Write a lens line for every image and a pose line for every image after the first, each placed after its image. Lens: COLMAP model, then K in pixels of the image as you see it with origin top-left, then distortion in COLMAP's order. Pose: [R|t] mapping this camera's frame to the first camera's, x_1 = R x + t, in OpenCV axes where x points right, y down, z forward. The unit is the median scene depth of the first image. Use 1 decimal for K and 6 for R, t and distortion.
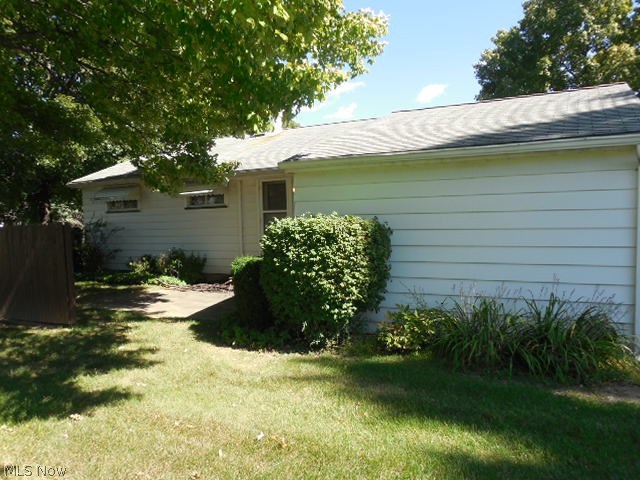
lens RADIAL K [[503.6, 0, 320.0], [0, 503.6, 240.0], [0, 0, 1]] dist [-0.088938, 0.117500]
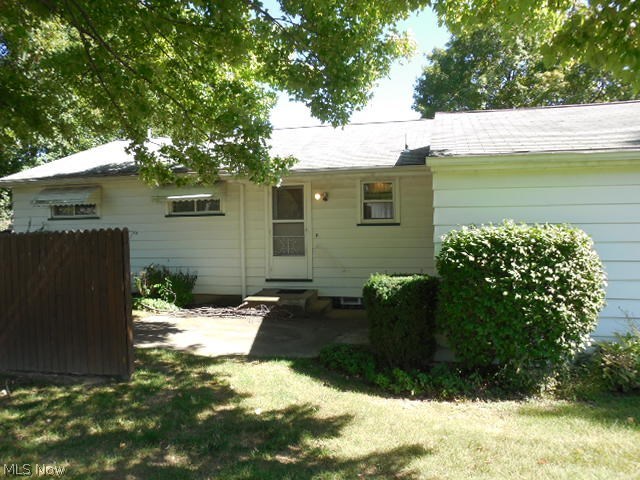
lens RADIAL K [[503.6, 0, 320.0], [0, 503.6, 240.0], [0, 0, 1]] dist [-0.088938, 0.117500]
pose [[0.969840, 0.004480, 0.243699, -0.513160], [0.001917, 0.999660, -0.026008, -0.002775], [-0.243733, 0.025691, 0.969502, 0.320801]]
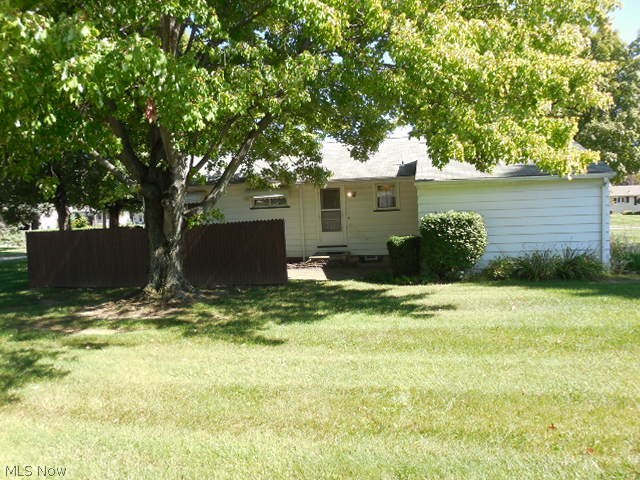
lens RADIAL K [[503.6, 0, 320.0], [0, 503.6, 240.0], [0, 0, 1]] dist [-0.088938, 0.117500]
pose [[0.965756, -0.035252, 0.257045, -1.004507], [0.033213, 0.999373, 0.012269, 0.018843], [-0.257317, -0.003312, 0.966321, -0.718317]]
